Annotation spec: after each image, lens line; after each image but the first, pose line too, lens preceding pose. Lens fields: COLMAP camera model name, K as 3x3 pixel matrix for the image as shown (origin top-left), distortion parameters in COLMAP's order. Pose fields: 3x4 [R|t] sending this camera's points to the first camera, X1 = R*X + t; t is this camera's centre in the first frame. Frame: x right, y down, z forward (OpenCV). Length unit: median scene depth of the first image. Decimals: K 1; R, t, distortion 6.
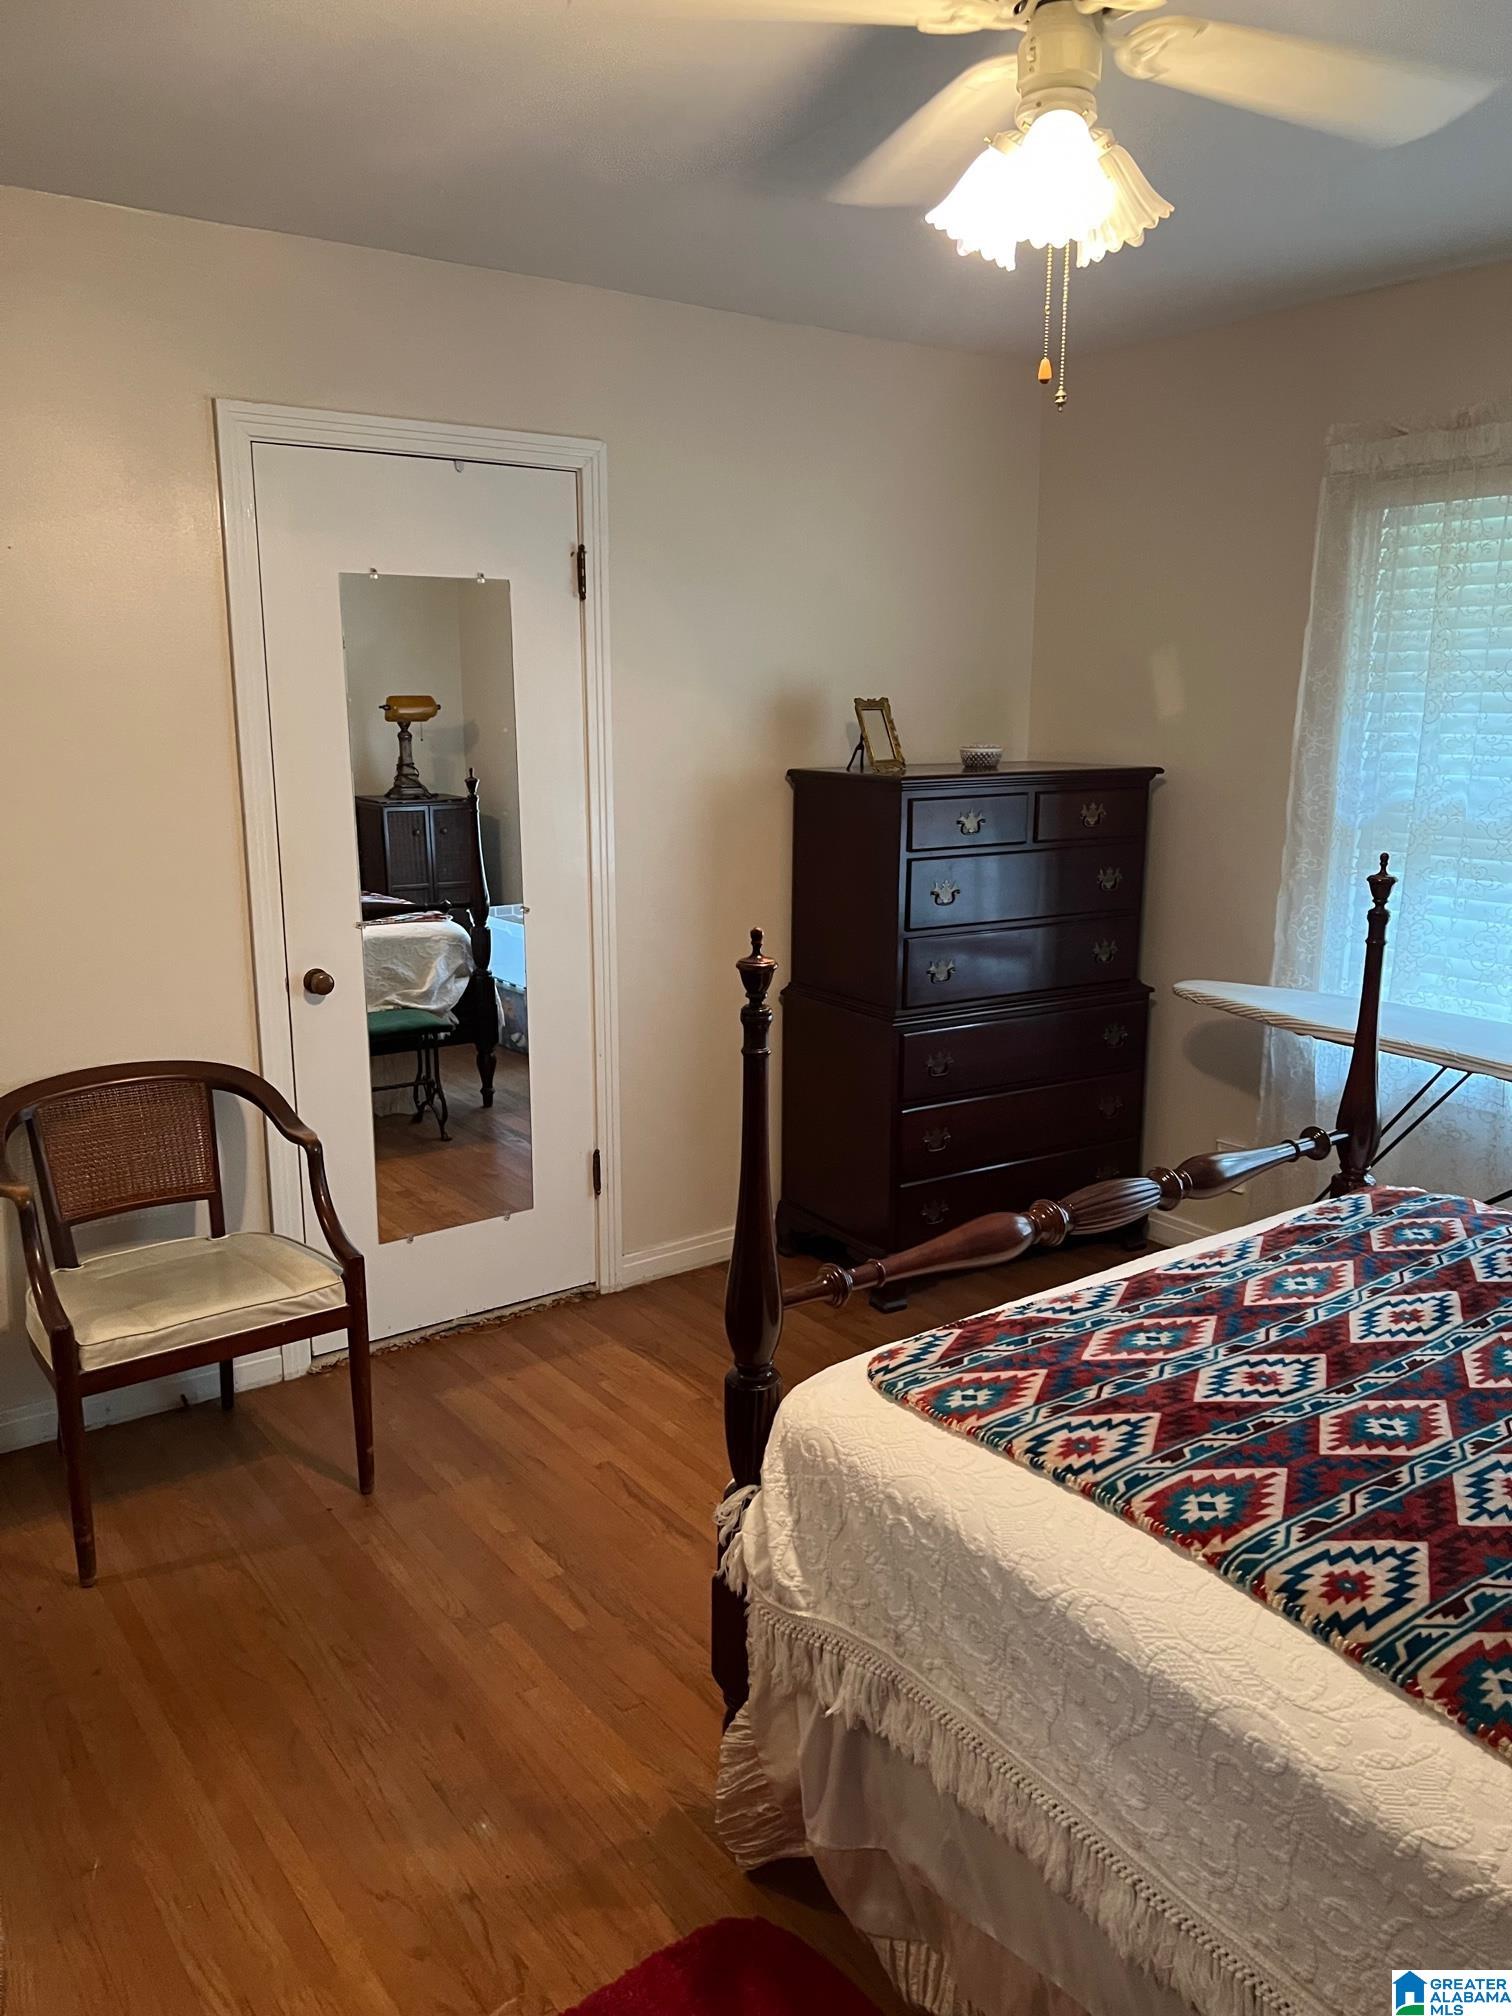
lens RADIAL K [[1514.8, 0, 747.2], [0, 1514.8, 1008.5], [0, 0, 1]] dist [0.047175, -0.034997]
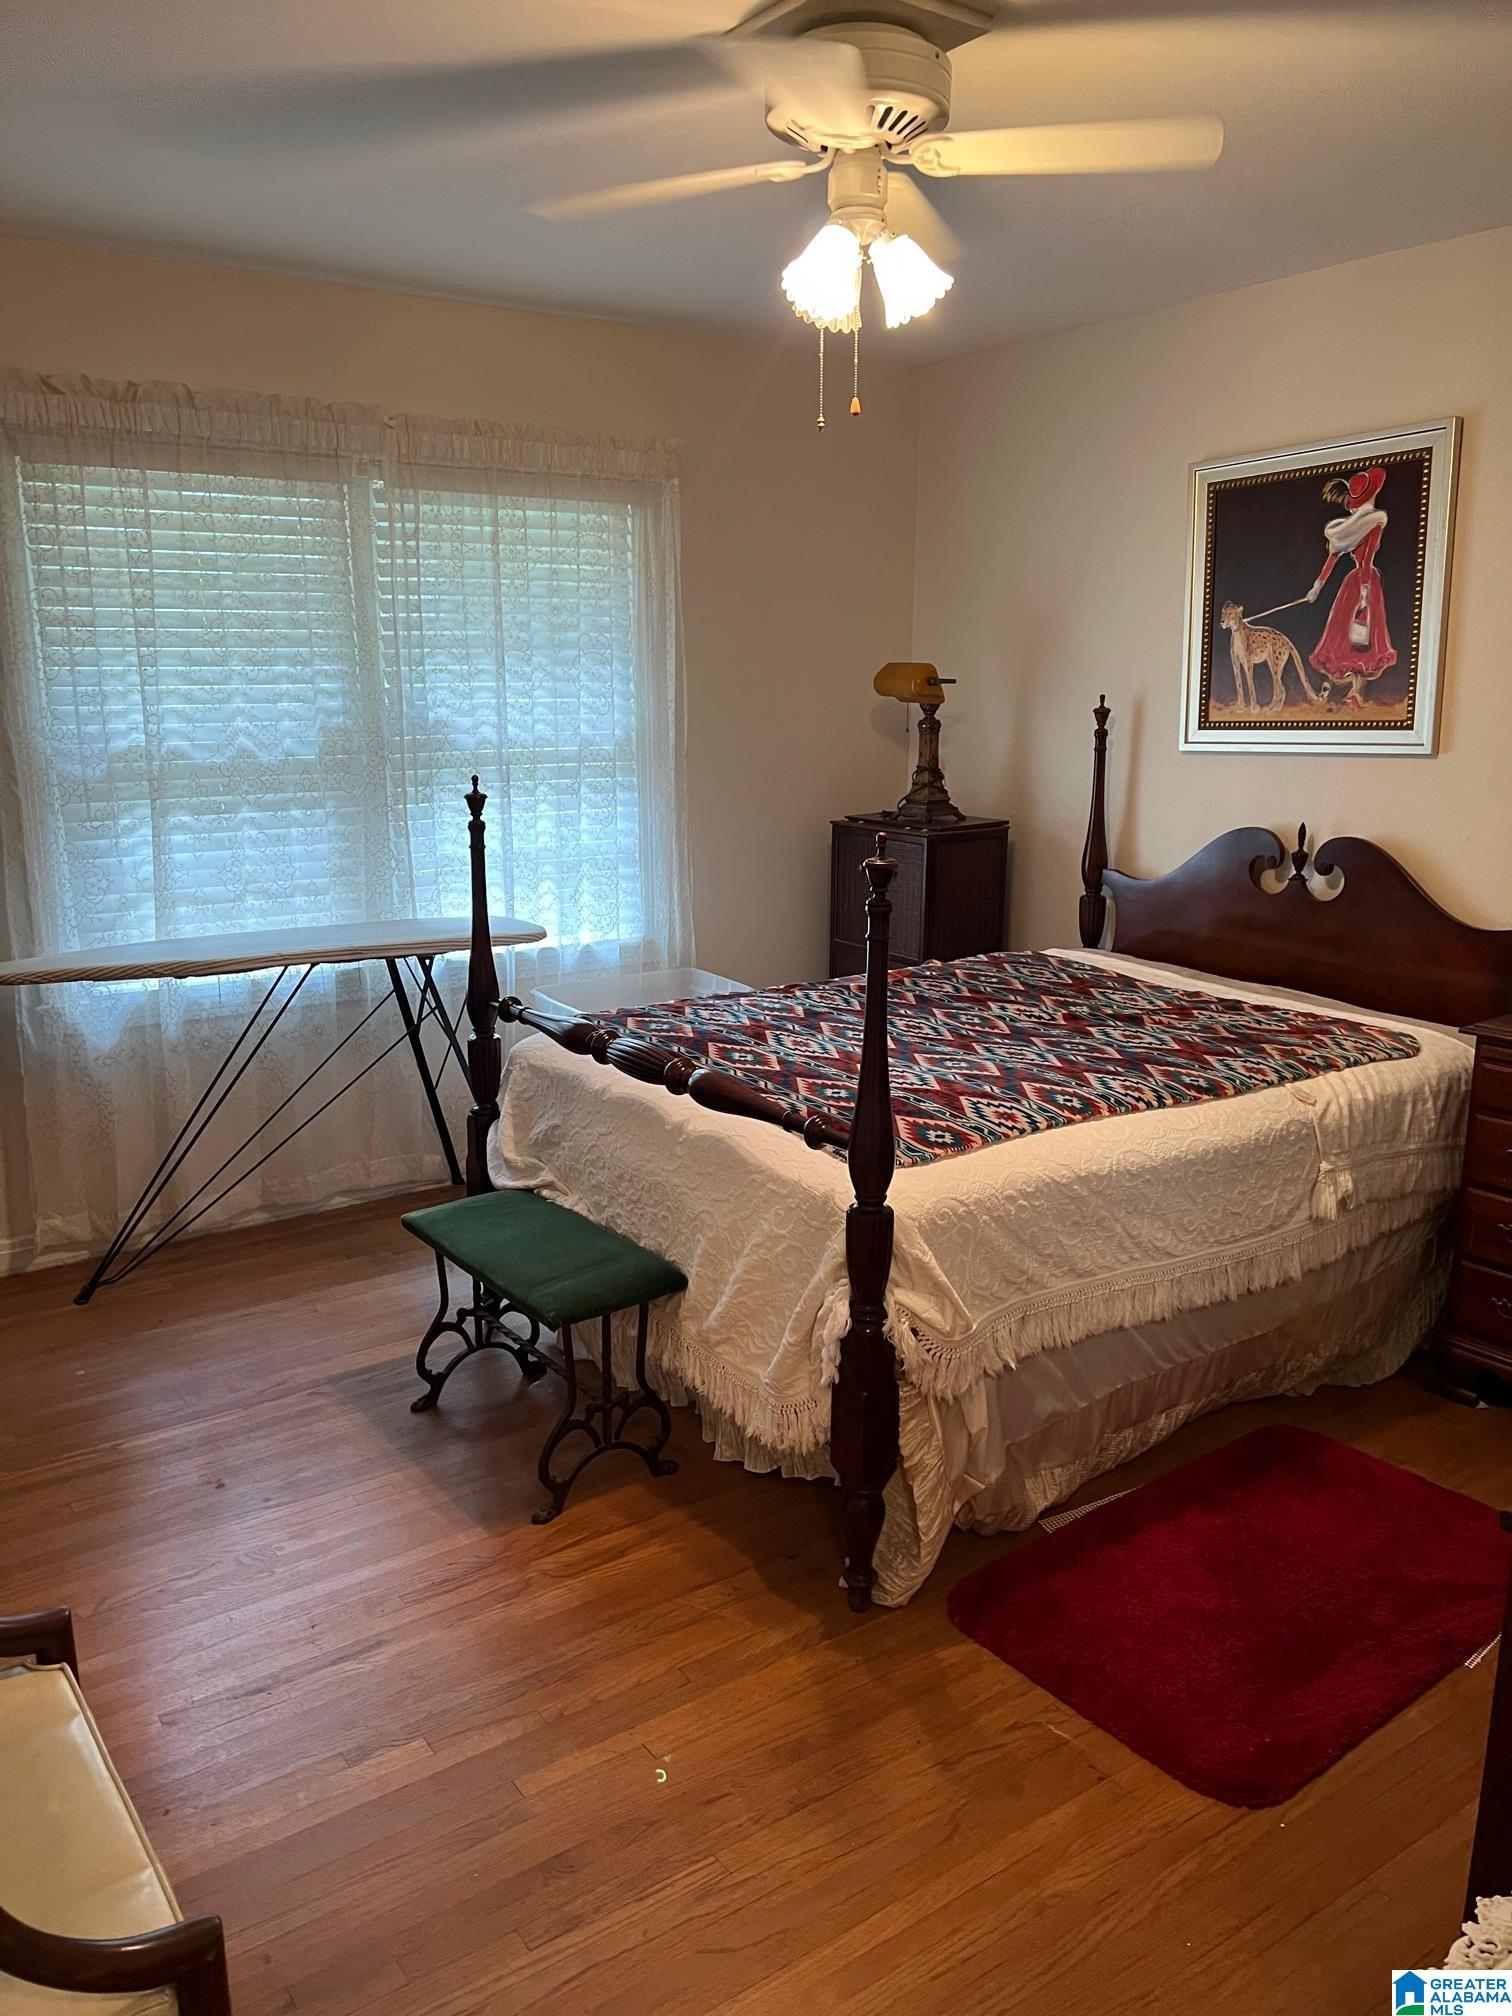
lens RADIAL K [[1514.8, 0, 744.8], [0, 1514.8, 1006.9], [0, 0, 1]] dist [0.047175, -0.034997]
pose [[0.011148, -0.212893, 0.977012, -1.231712], [0.199483, 0.957906, 0.206454, -0.193104], [-0.979838, 0.192596, 0.053147, 1.088287]]
